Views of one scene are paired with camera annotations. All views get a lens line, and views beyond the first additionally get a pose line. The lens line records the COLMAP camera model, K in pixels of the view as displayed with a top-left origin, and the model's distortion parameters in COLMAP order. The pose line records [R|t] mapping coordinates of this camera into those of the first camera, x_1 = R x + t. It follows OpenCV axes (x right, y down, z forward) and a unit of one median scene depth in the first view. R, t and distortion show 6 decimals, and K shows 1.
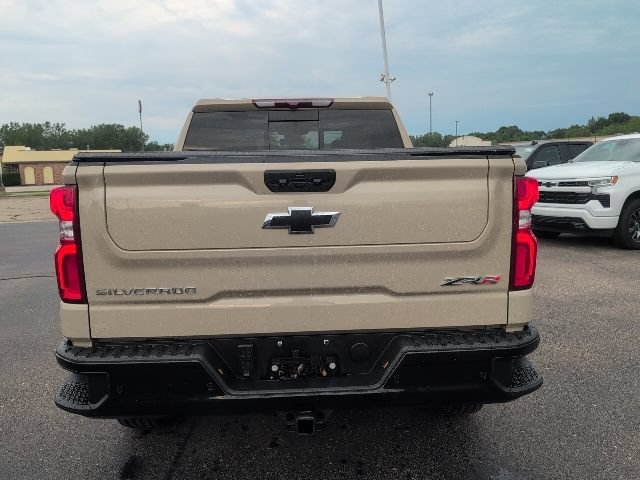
lens RADIAL K [[543.2, 0, 310.5], [0, 543.2, 239.7], [0, 0, 1]] dist [0.034428, -0.008819]
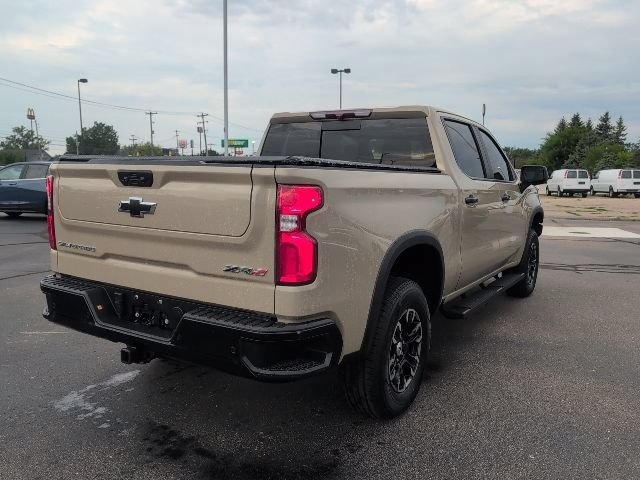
lens RADIAL K [[554.5, 0, 310.2], [0, 554.5, 239.6], [0, 0, 1]] dist [0.022851, -0.010153]
pose [[0.815464, 0.108433, -0.568560, 1.085399], [-0.113934, 0.993148, 0.025997, -0.038305], [0.567483, 0.043579, 0.822231, 0.093242]]
